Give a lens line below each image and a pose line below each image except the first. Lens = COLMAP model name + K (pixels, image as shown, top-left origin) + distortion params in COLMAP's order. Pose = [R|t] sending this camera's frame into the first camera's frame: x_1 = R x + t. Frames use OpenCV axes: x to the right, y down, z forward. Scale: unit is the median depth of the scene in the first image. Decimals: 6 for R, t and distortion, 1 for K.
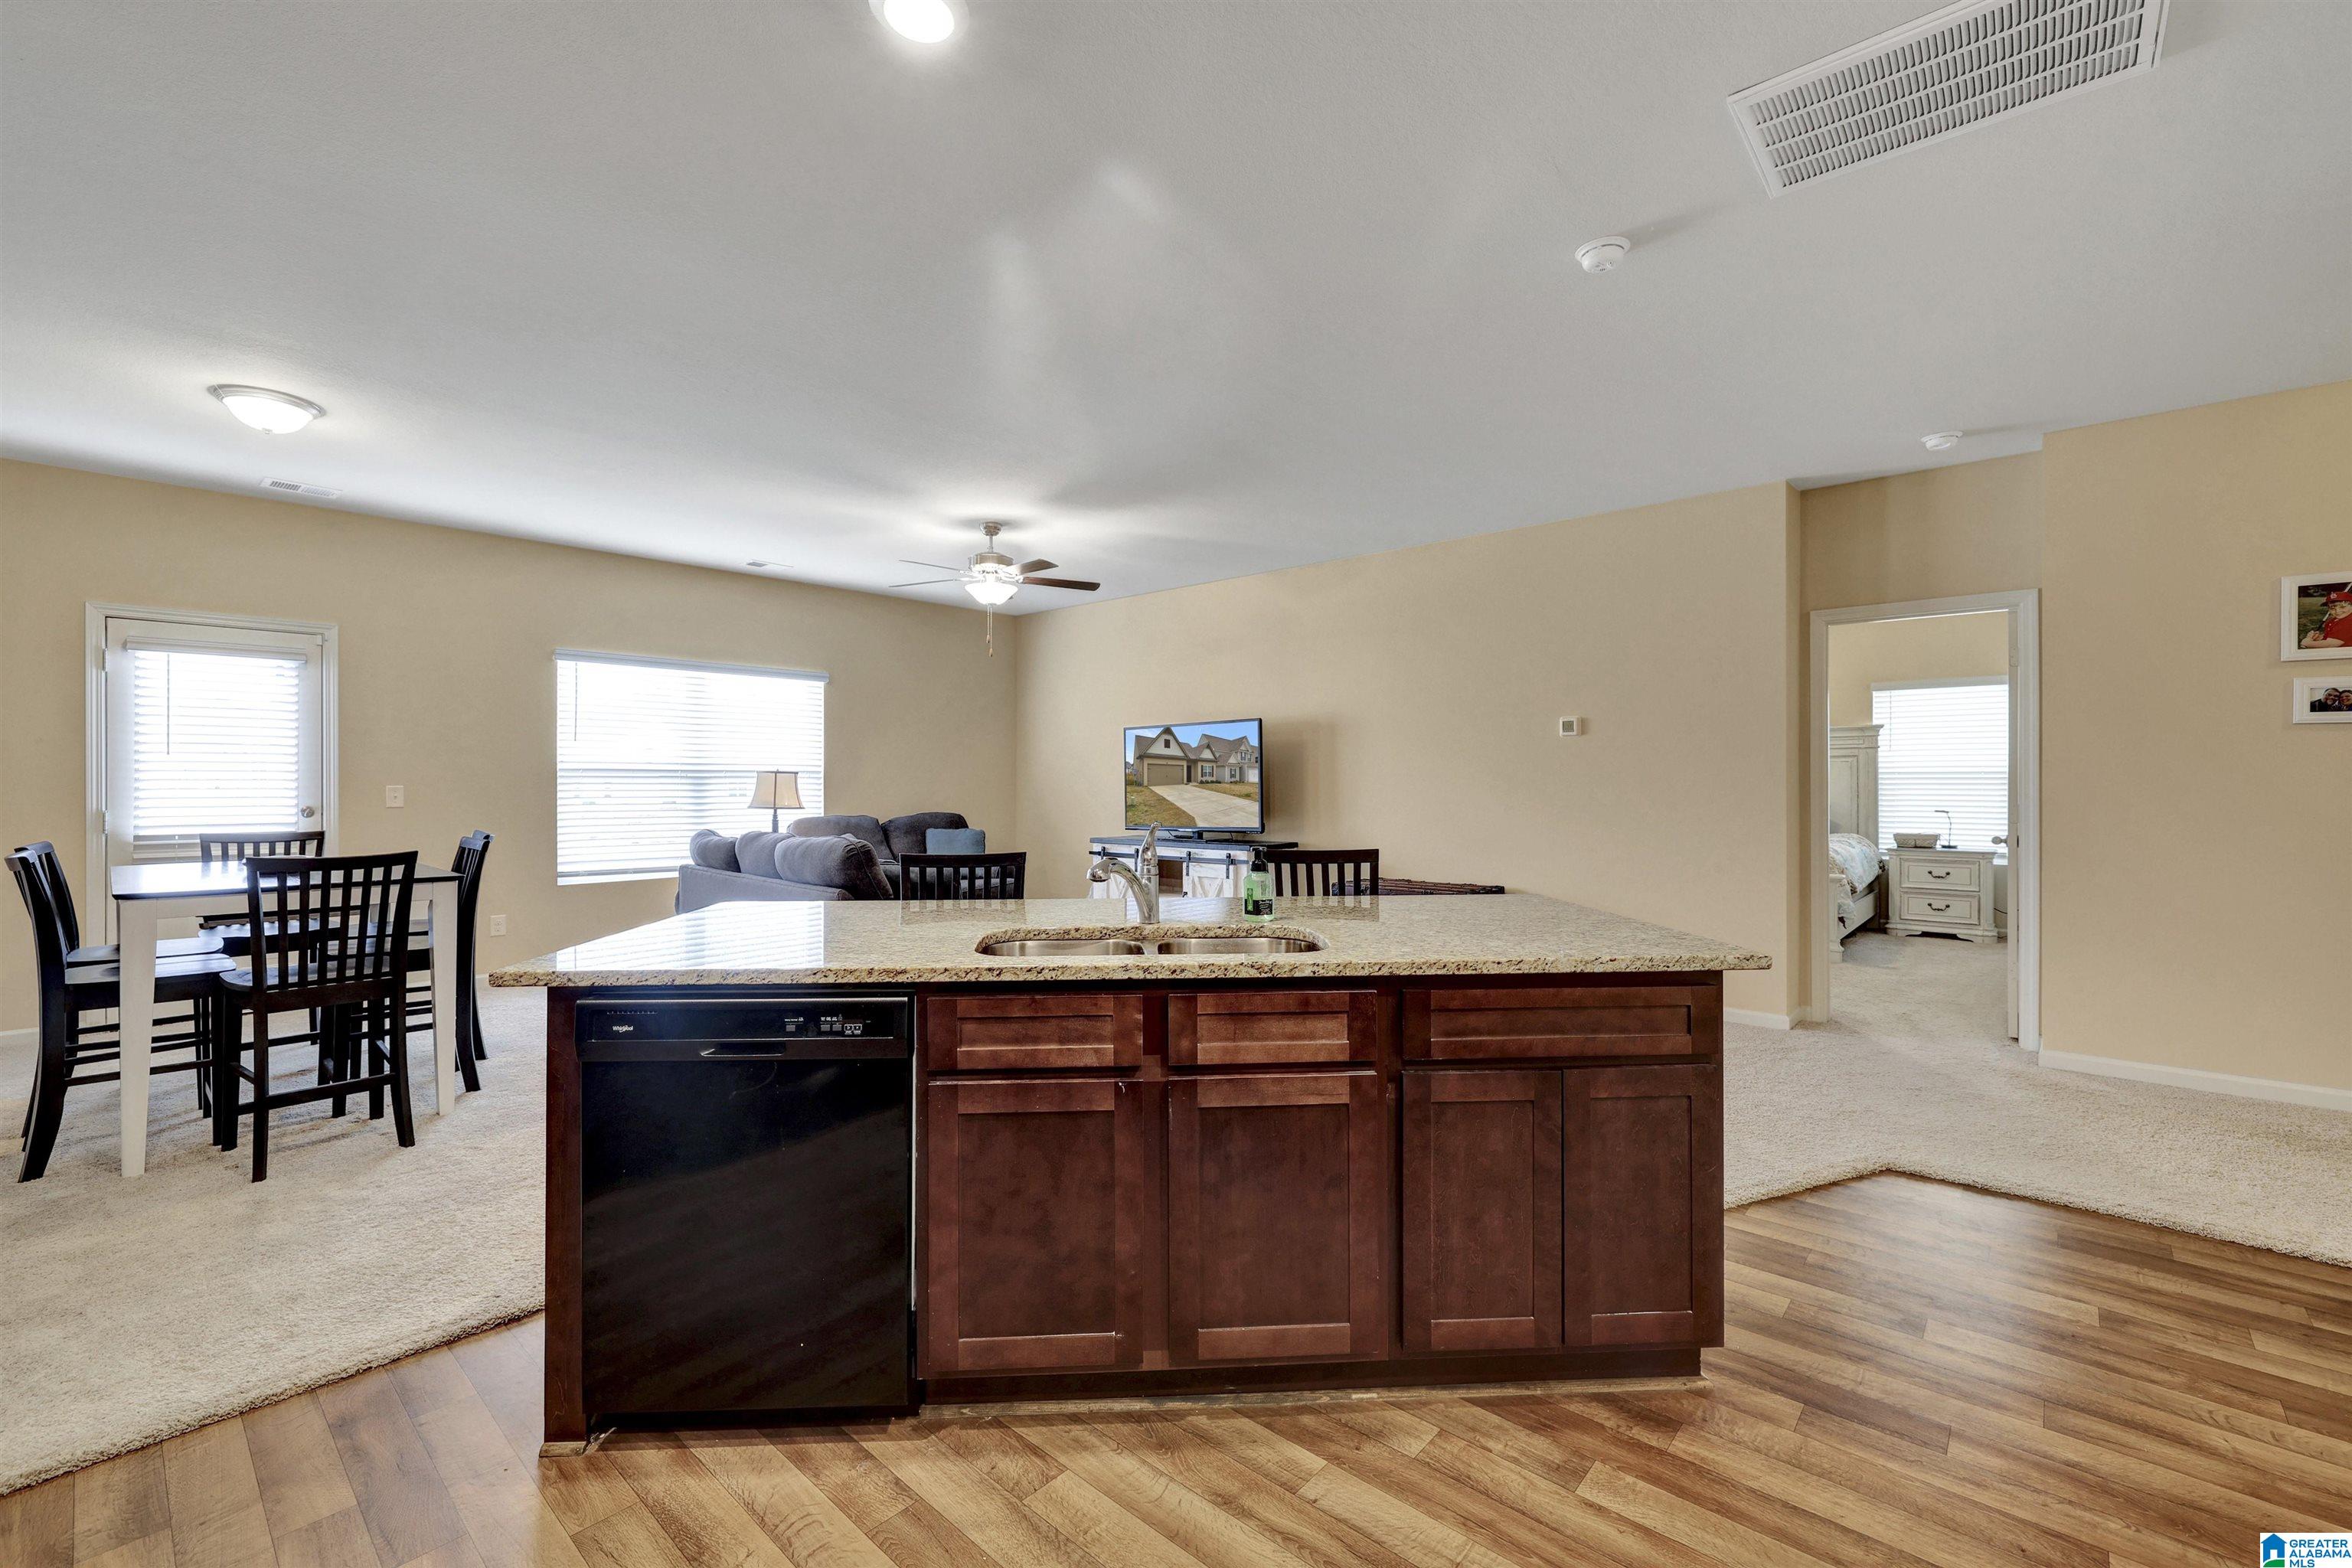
lens RADIAL K [[982.2, 0, 1170.3], [0, 982.2, 782.3], [0, 0, 1]] dist [0.000096, 0.000047]
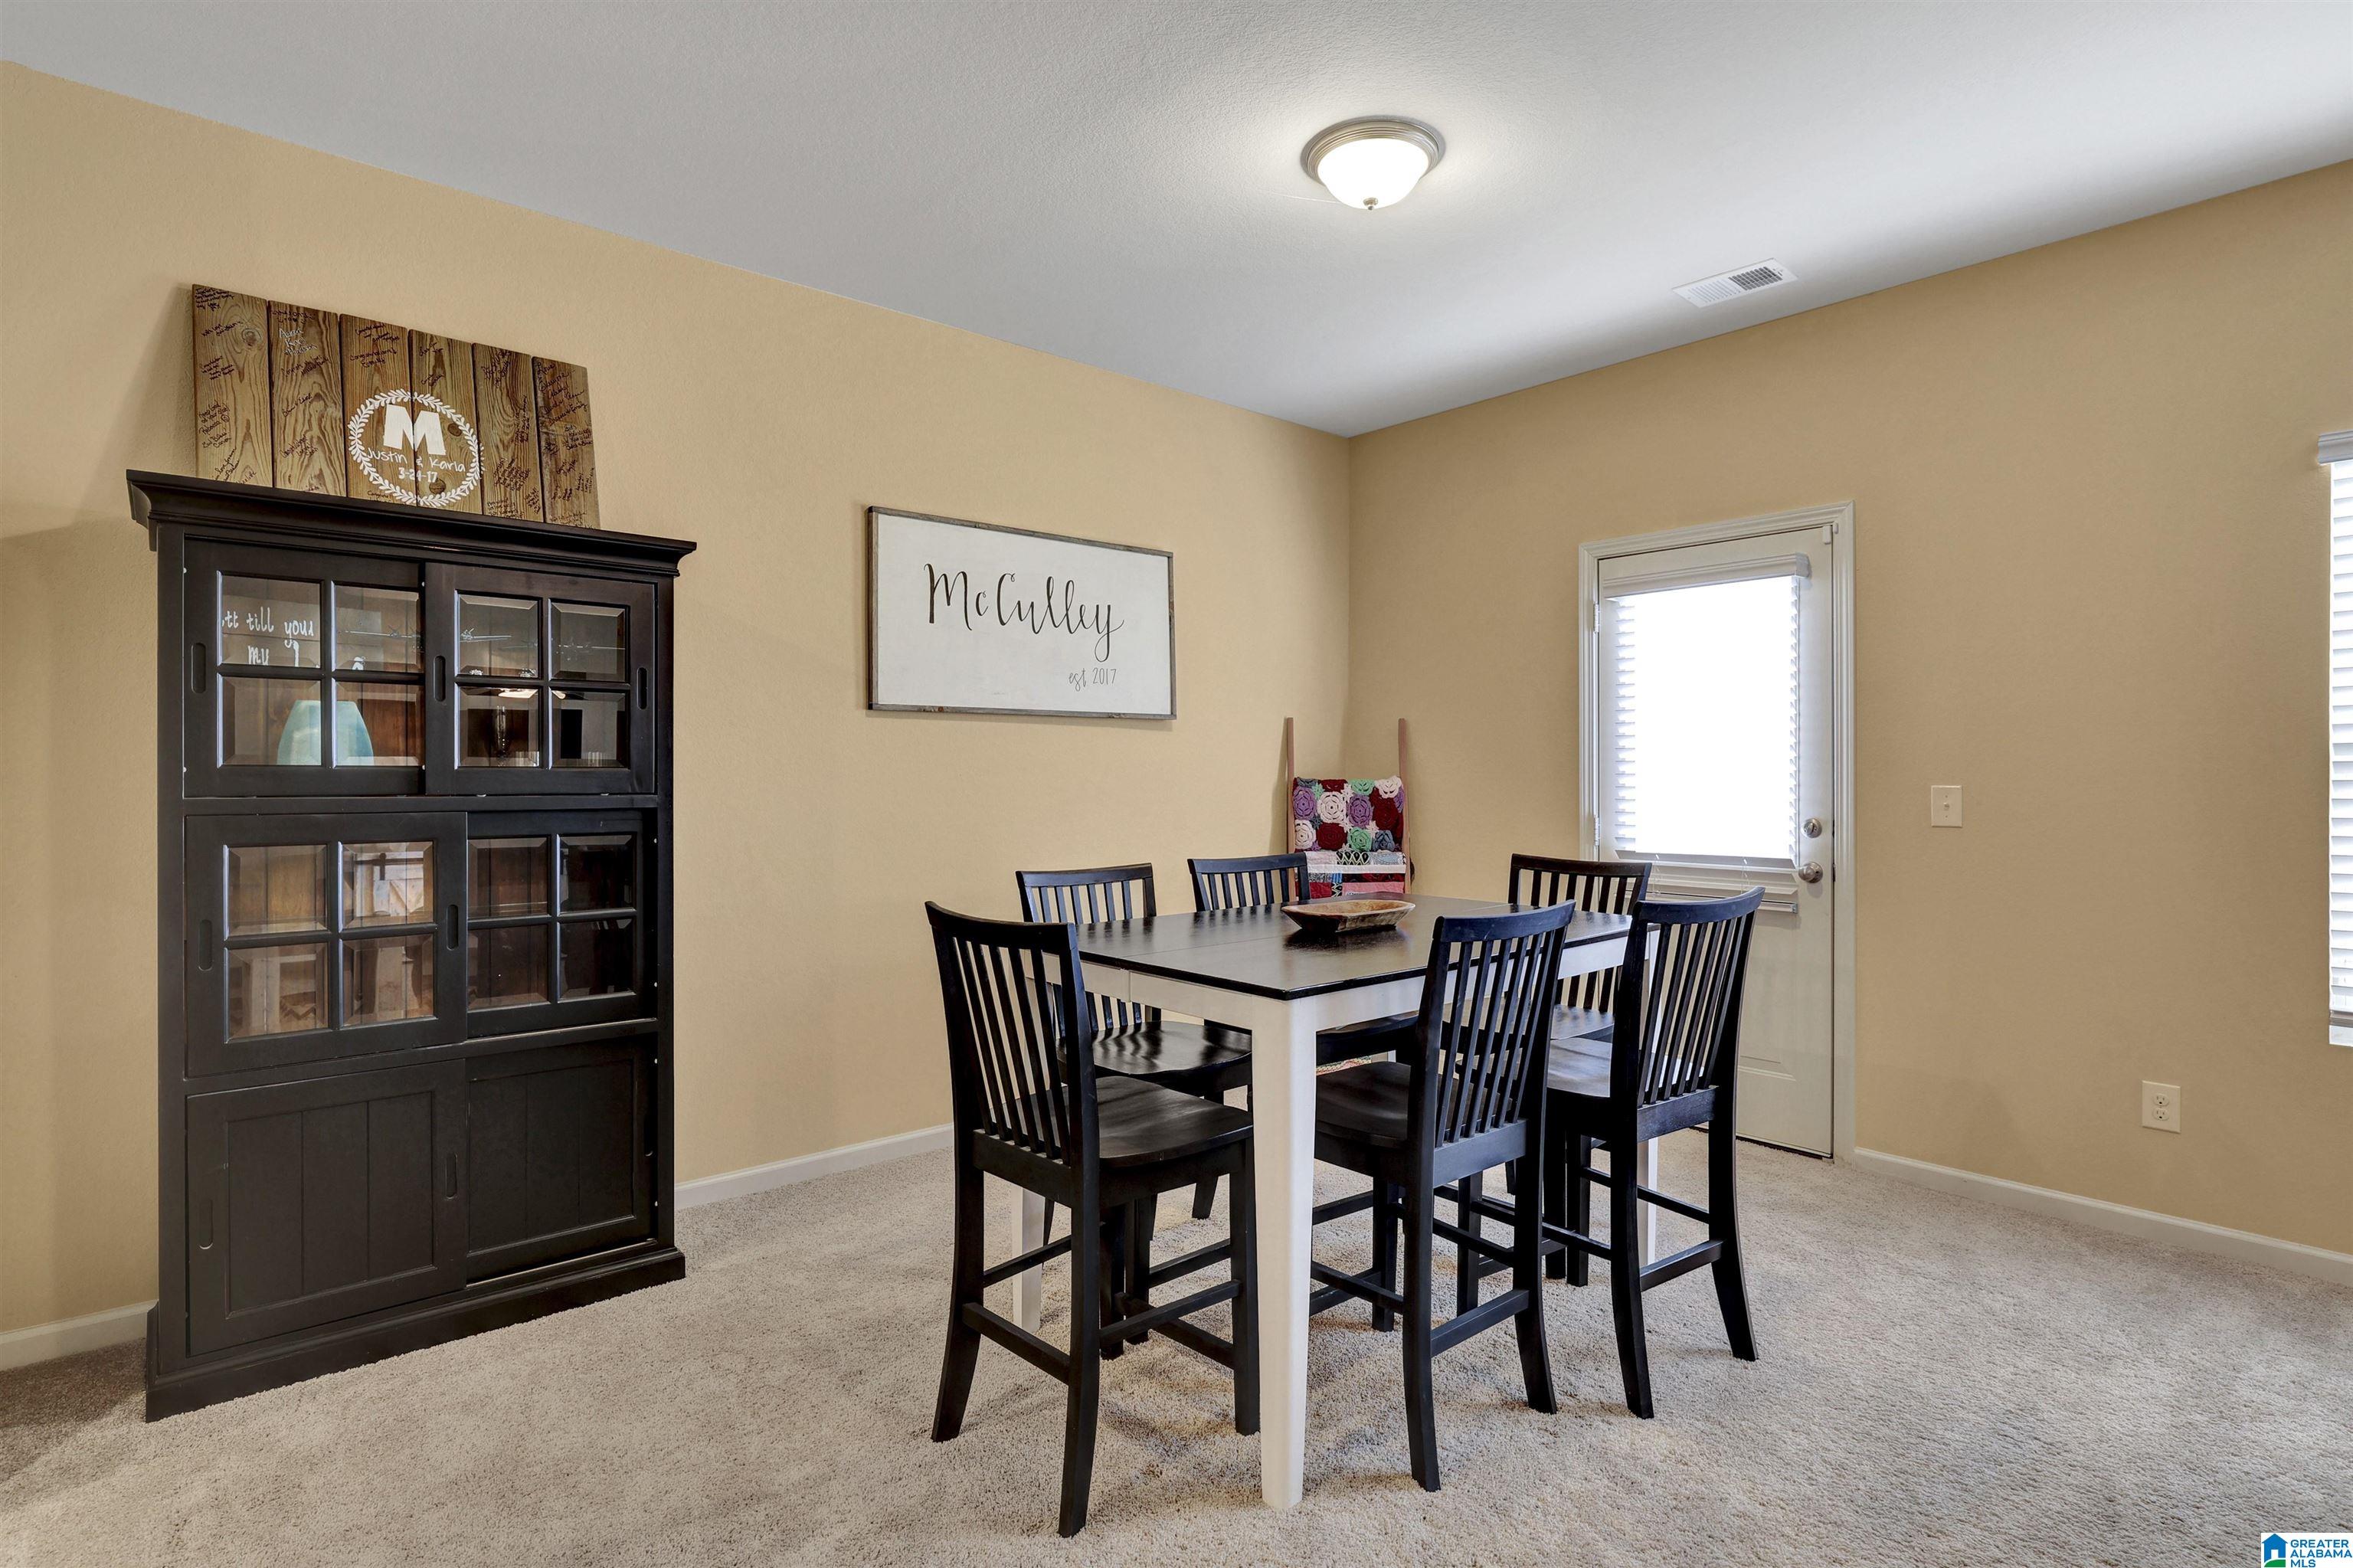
lens RADIAL K [[1176.7, 0, 1176.5], [0, 1176.7, 784.0], [0, 0, 1]] dist [-0.002416, -0.000595]
pose [[-0.123371, 0.007054, -0.992336, -0.124150], [-0.002054, 0.999971, 0.007364, -0.000720], [0.992359, 0.002947, -0.123352, 0.699499]]
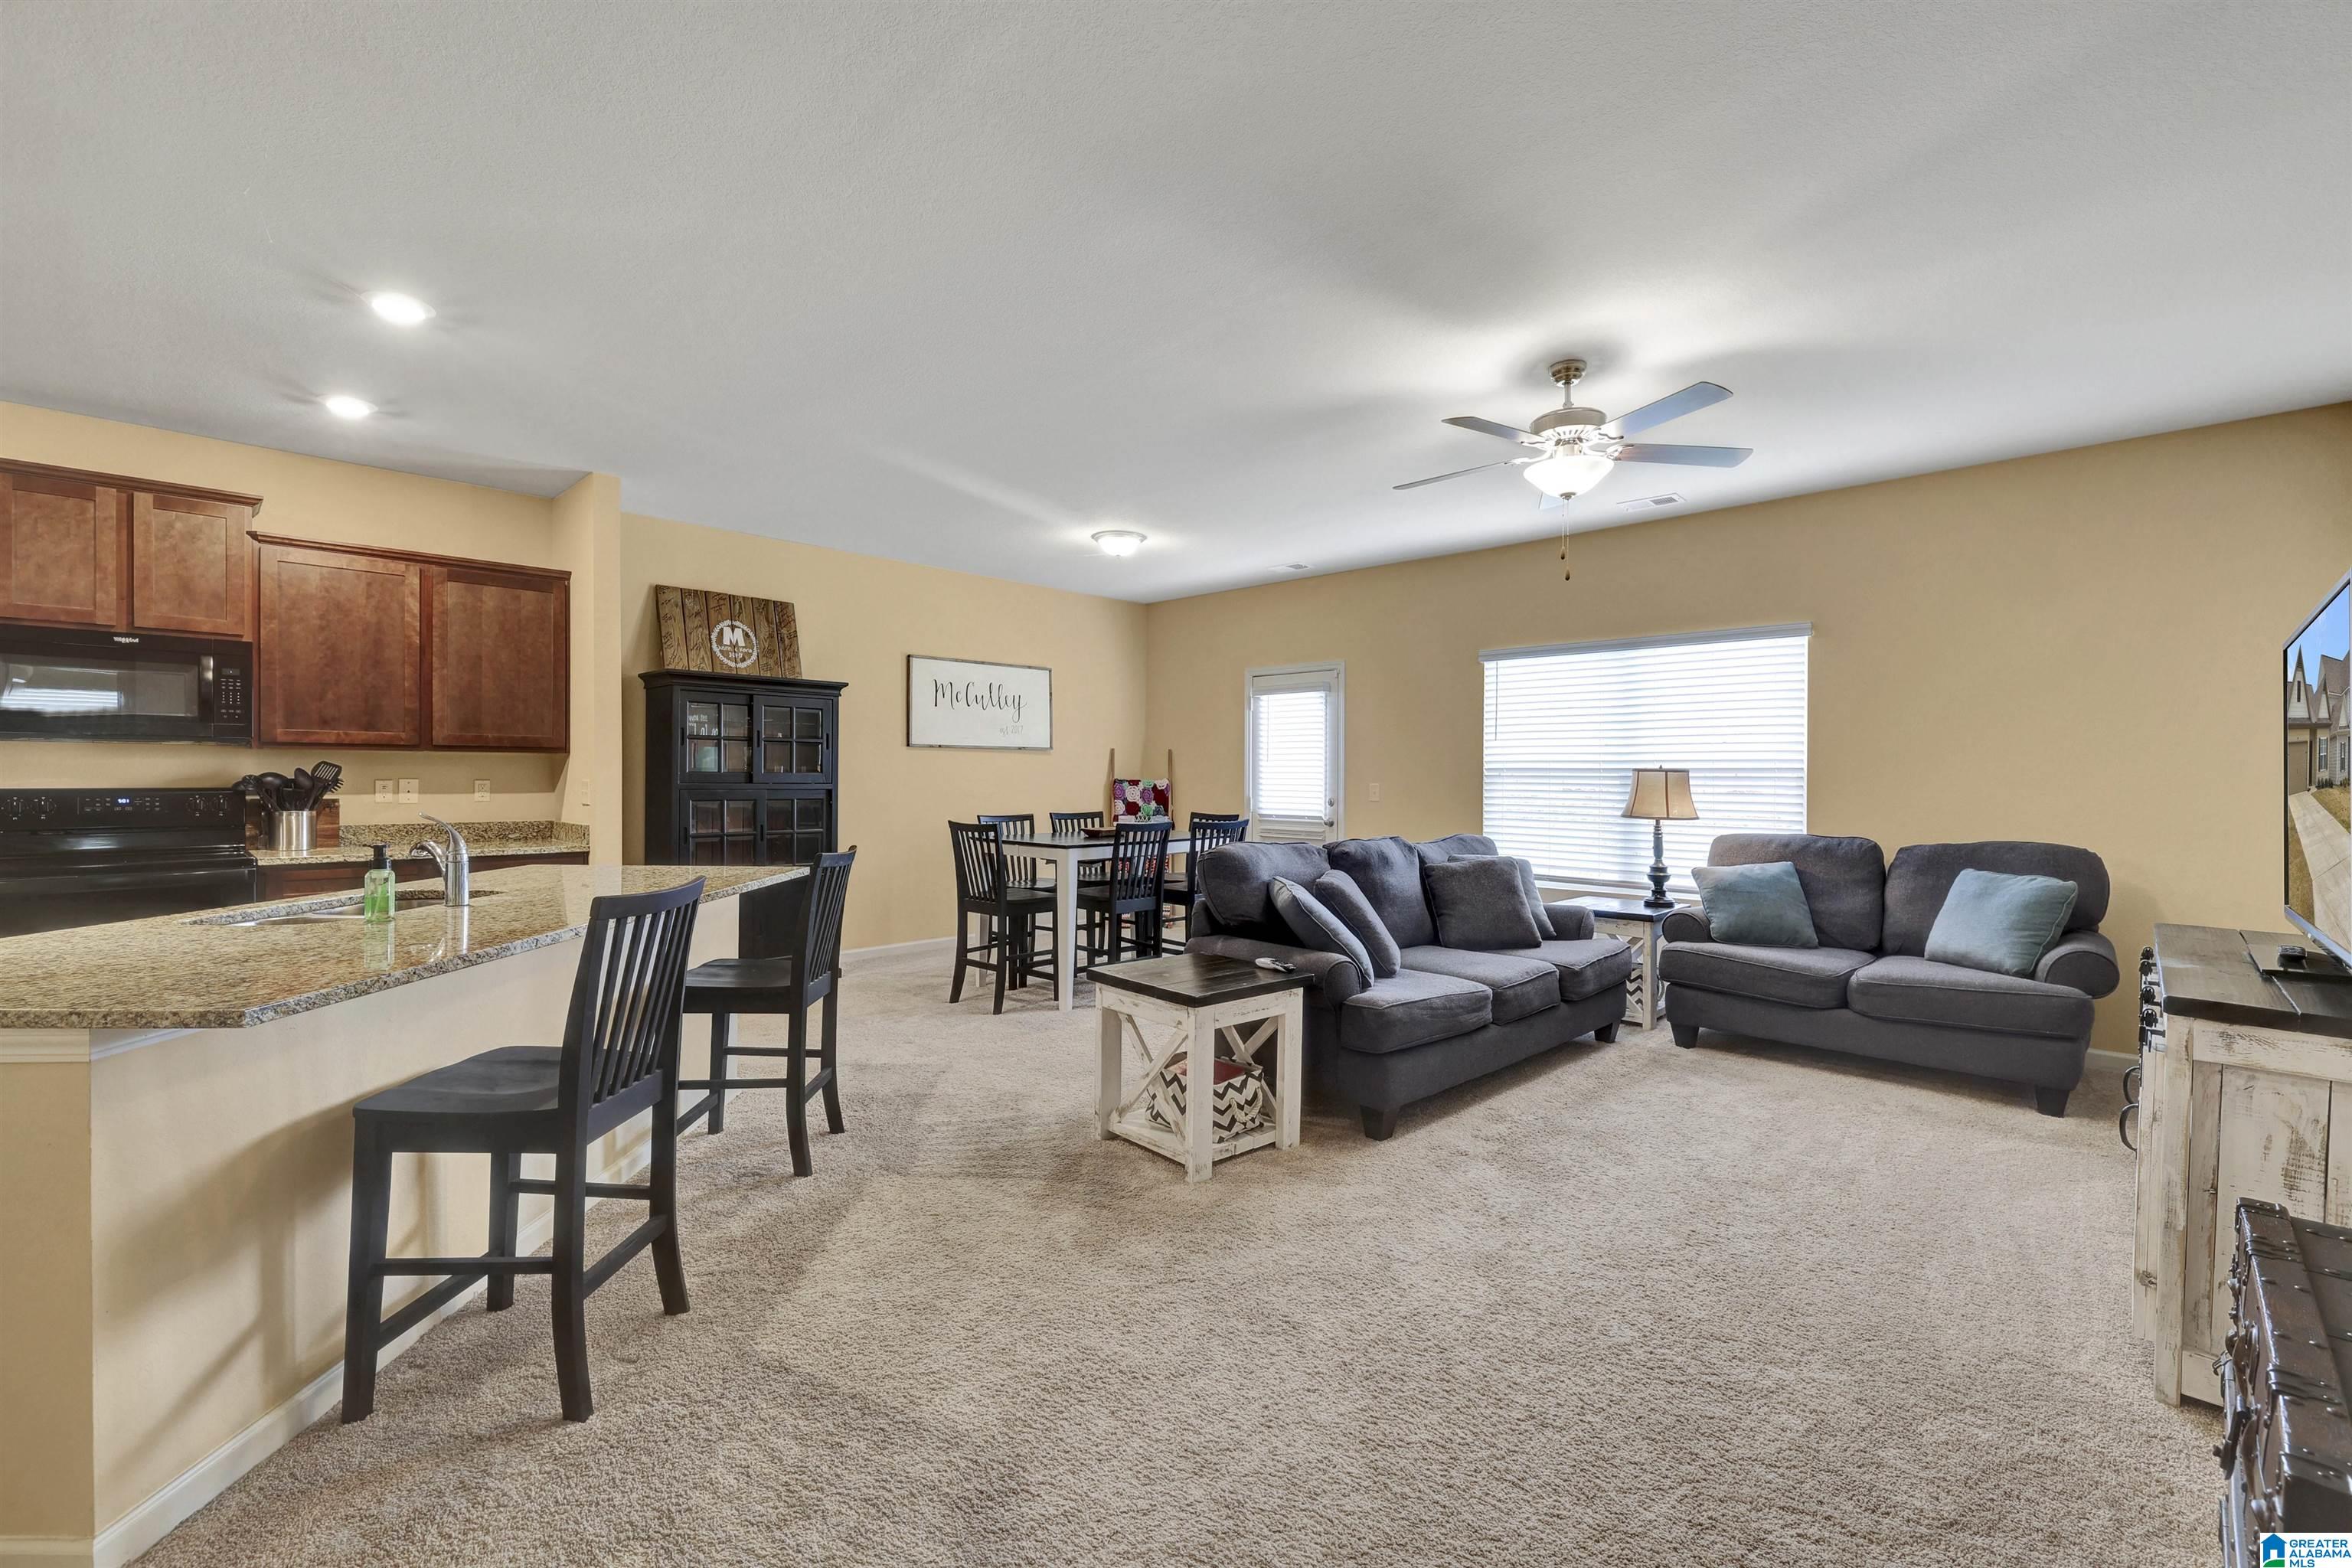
lens RADIAL K [[982.2, 0, 1170.3], [0, 982.2, 782.3], [0, 0, 1]] dist [0.000096, 0.000047]
pose [[-0.046409, 0.004986, -0.998910, 0.471944], [-0.008811, 0.999947, 0.005400, -0.002525], [0.998884, 0.009052, -0.046363, 0.834917]]
